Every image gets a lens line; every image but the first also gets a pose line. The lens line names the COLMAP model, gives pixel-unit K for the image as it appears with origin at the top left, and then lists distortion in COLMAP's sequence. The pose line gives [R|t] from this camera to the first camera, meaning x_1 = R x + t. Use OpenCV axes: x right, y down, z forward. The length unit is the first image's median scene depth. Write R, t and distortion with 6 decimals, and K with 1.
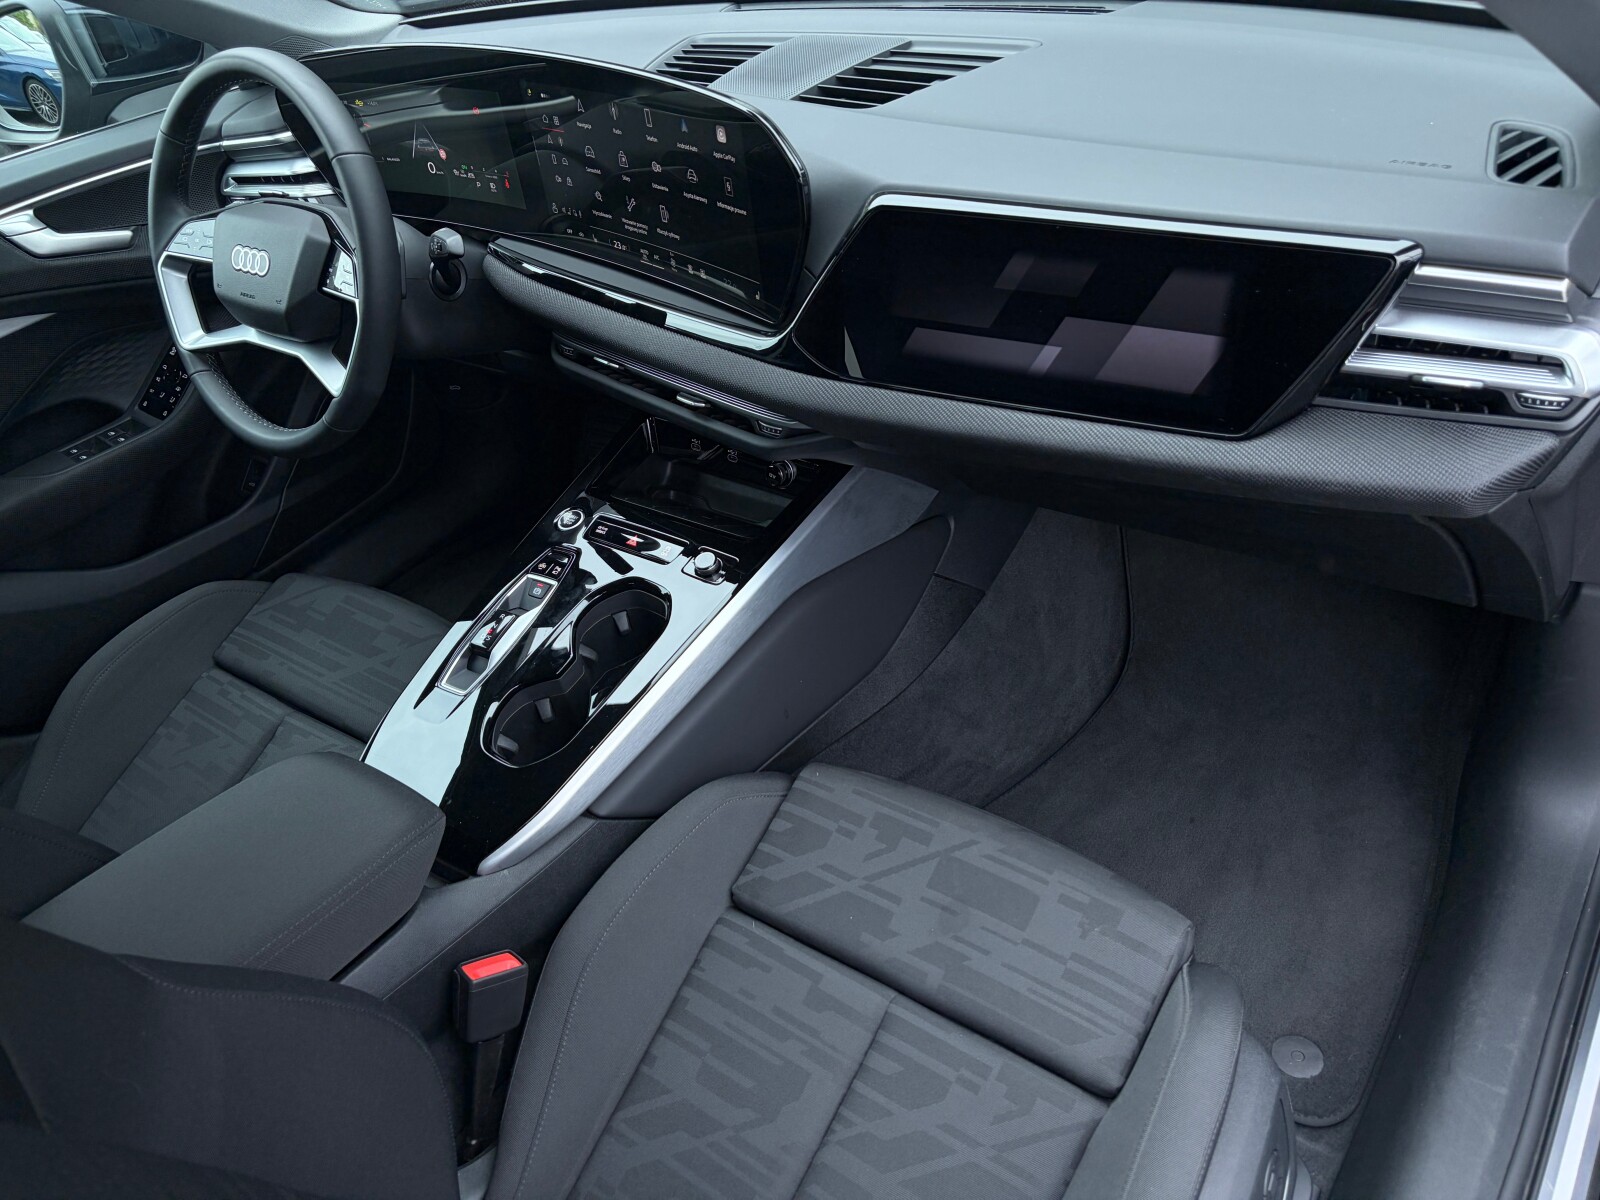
lens RADIAL K [[1208.2, 0, 800.3], [0, 1208.2, 602.0], [0, 0, 1]] dist [0.037857, -0.040585]
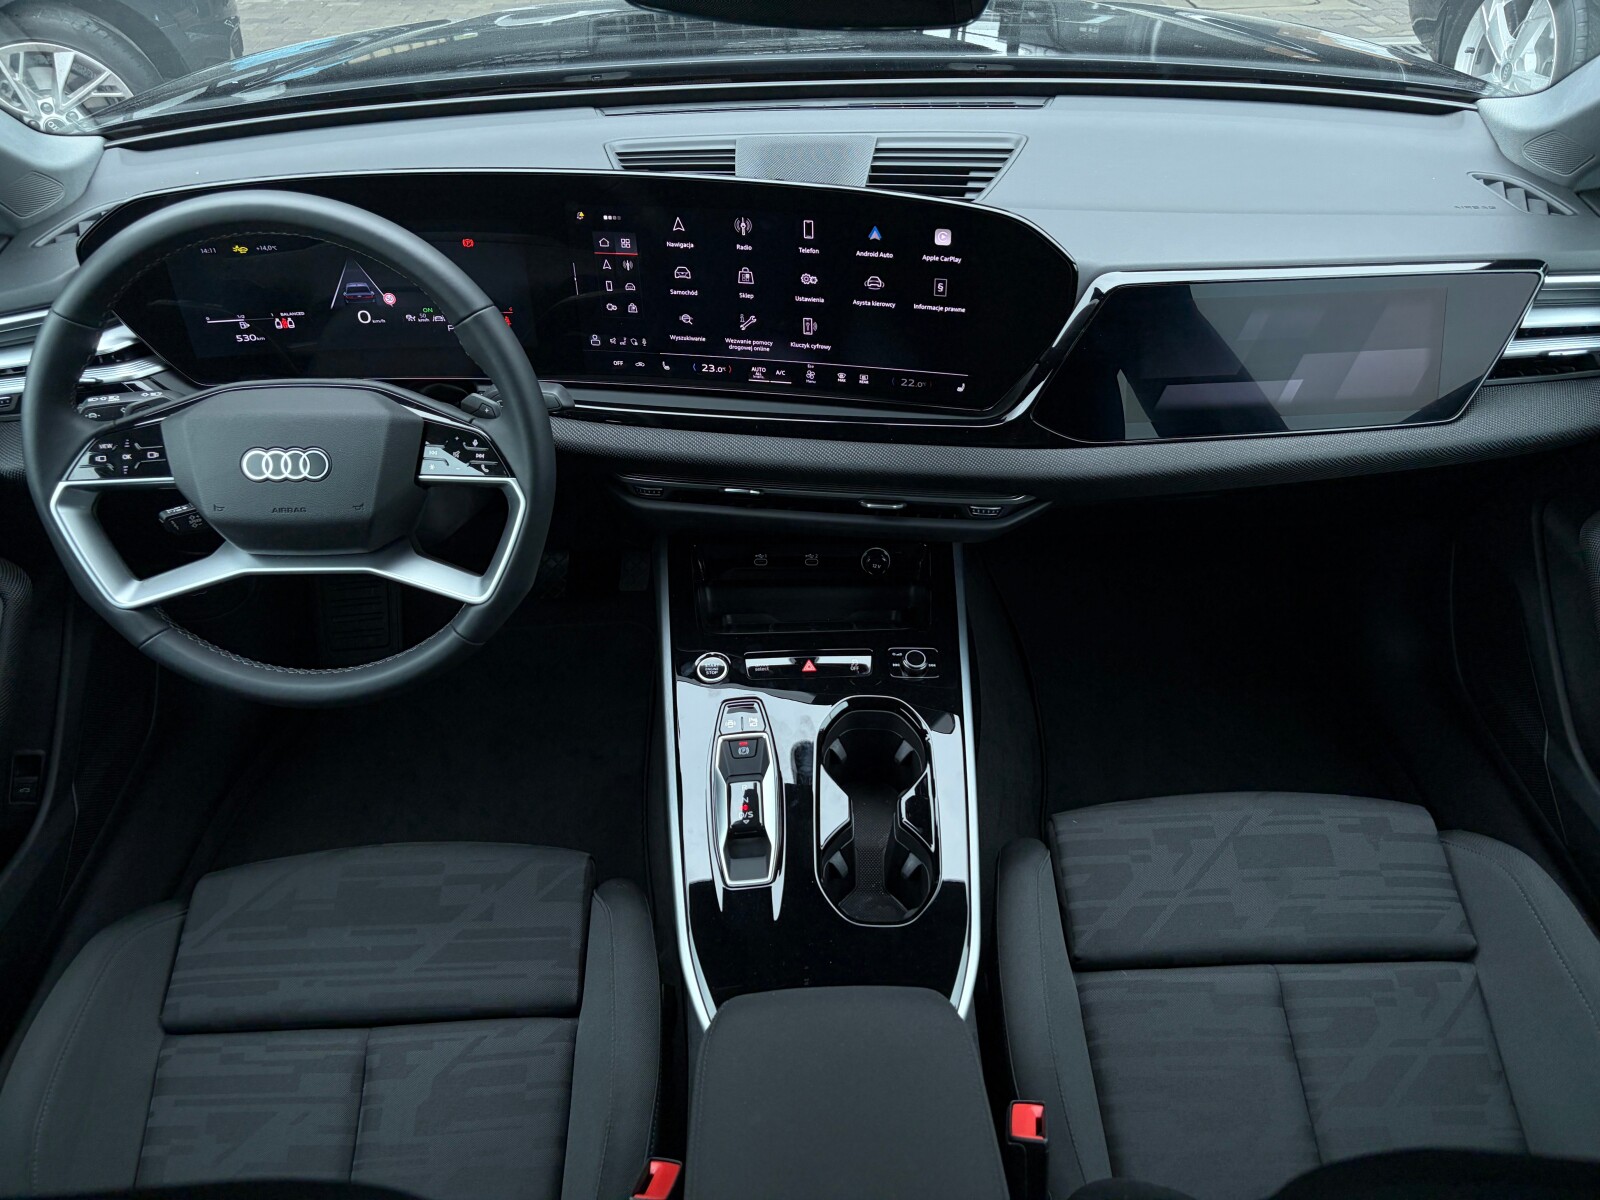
lens RADIAL K [[1208.2, 0, 804.8], [0, 1208.2, 602.8], [0, 0, 1]] dist [0.037857, -0.040585]
pose [[0.785521, -0.262478, 0.560412, -0.662805], [0.291777, 0.955706, 0.038640, -0.137696], [-0.545731, 0.133163, 0.827312, 0.219902]]
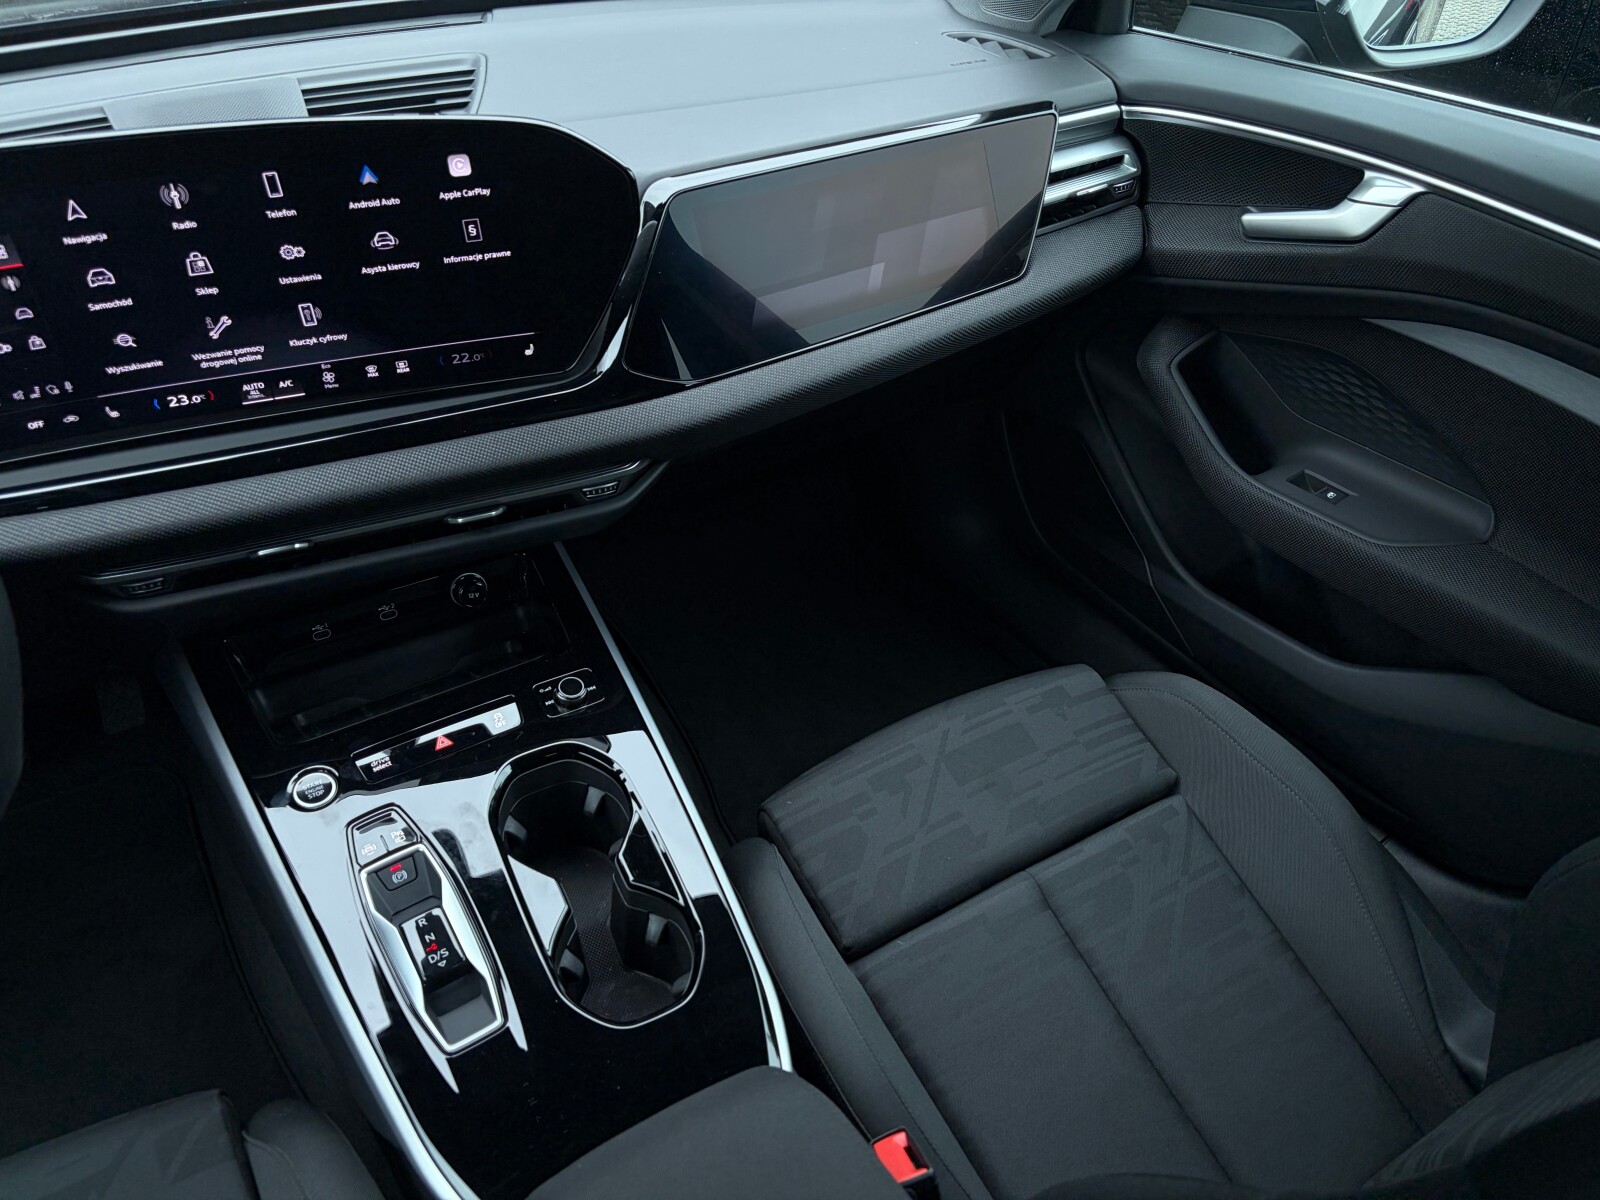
lens RADIAL K [[1208.2, 0, 801.6], [0, 1208.2, 603.2], [0, 0, 1]] dist [0.037857, -0.040585]
pose [[0.384309, -0.453646, 0.804059, -0.617331], [0.518898, 0.826495, 0.218291, -0.170222], [-0.763578, 0.333333, 0.553026, 0.400870]]
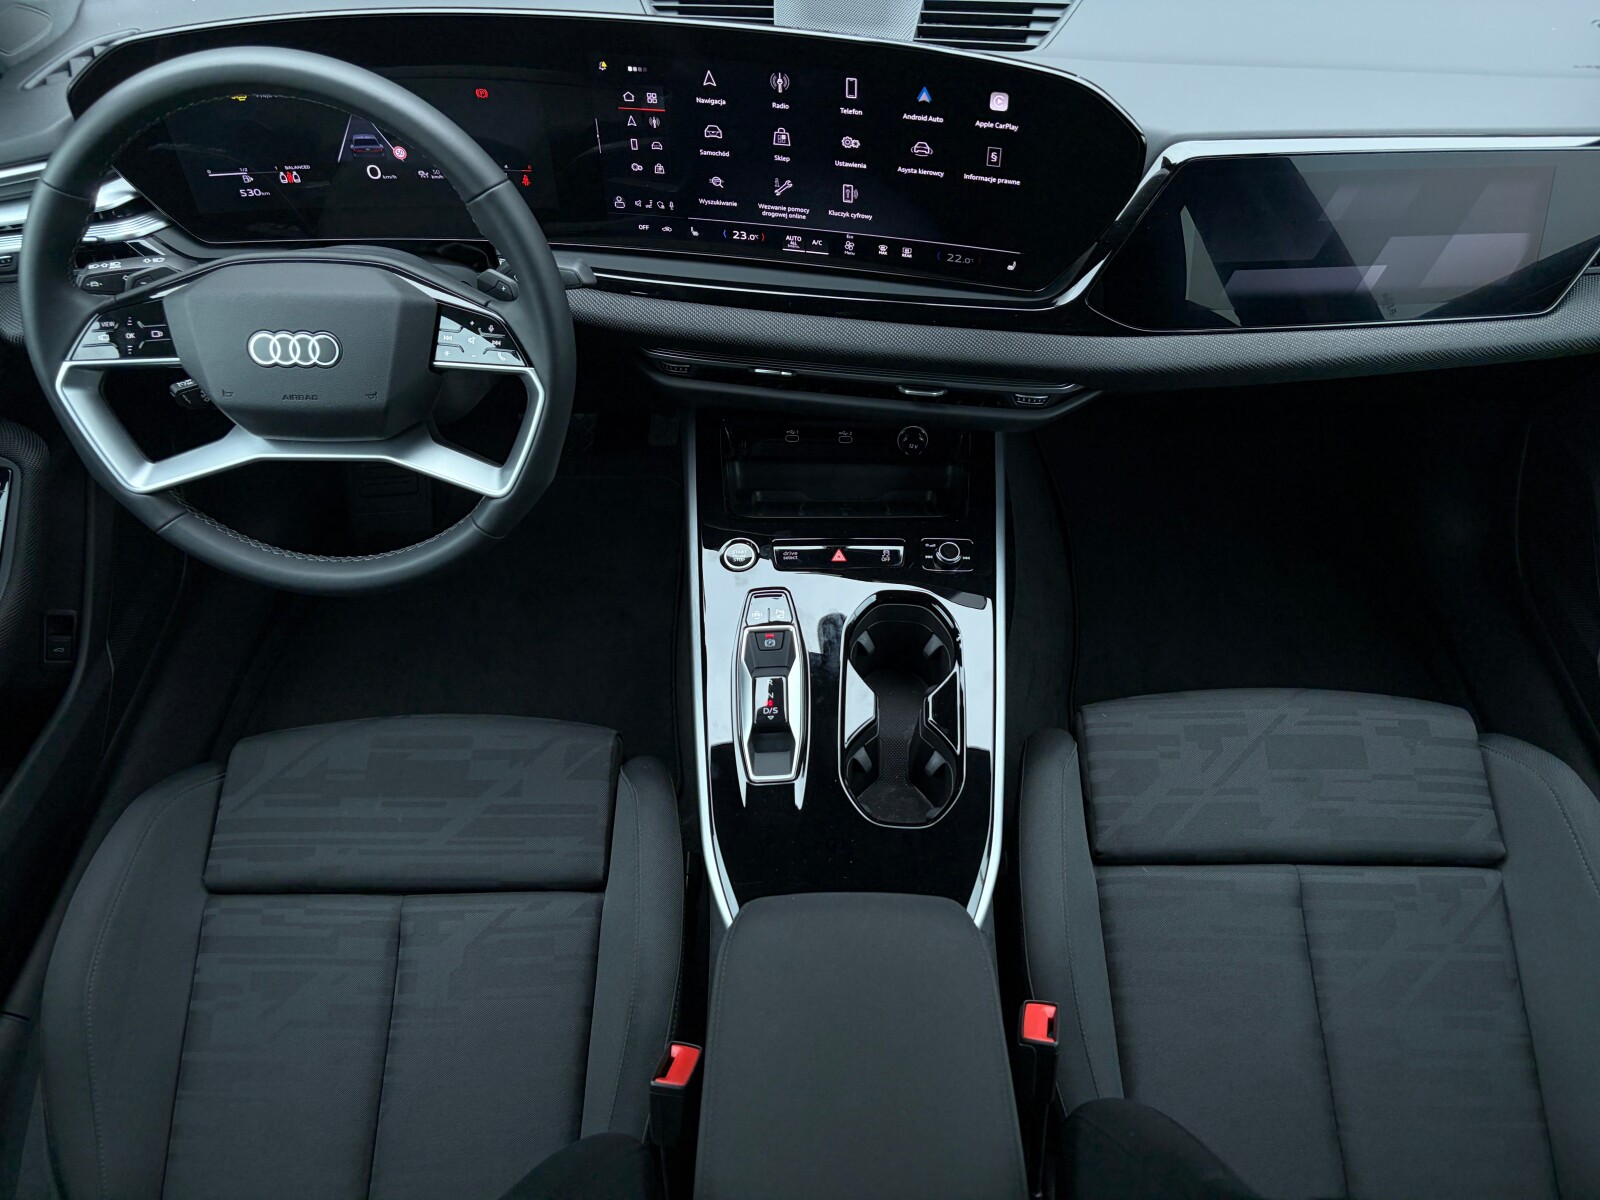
lens RADIAL K [[1208.2, 0, 799.3], [0, 1208.2, 600.4], [0, 0, 1]] dist [0.037857, -0.040585]
pose [[0.810561, -0.326717, 0.486053, -0.625506], [0.271247, 0.944980, 0.182857, -0.196288], [-0.519053, -0.016376, 0.854585, 0.237157]]
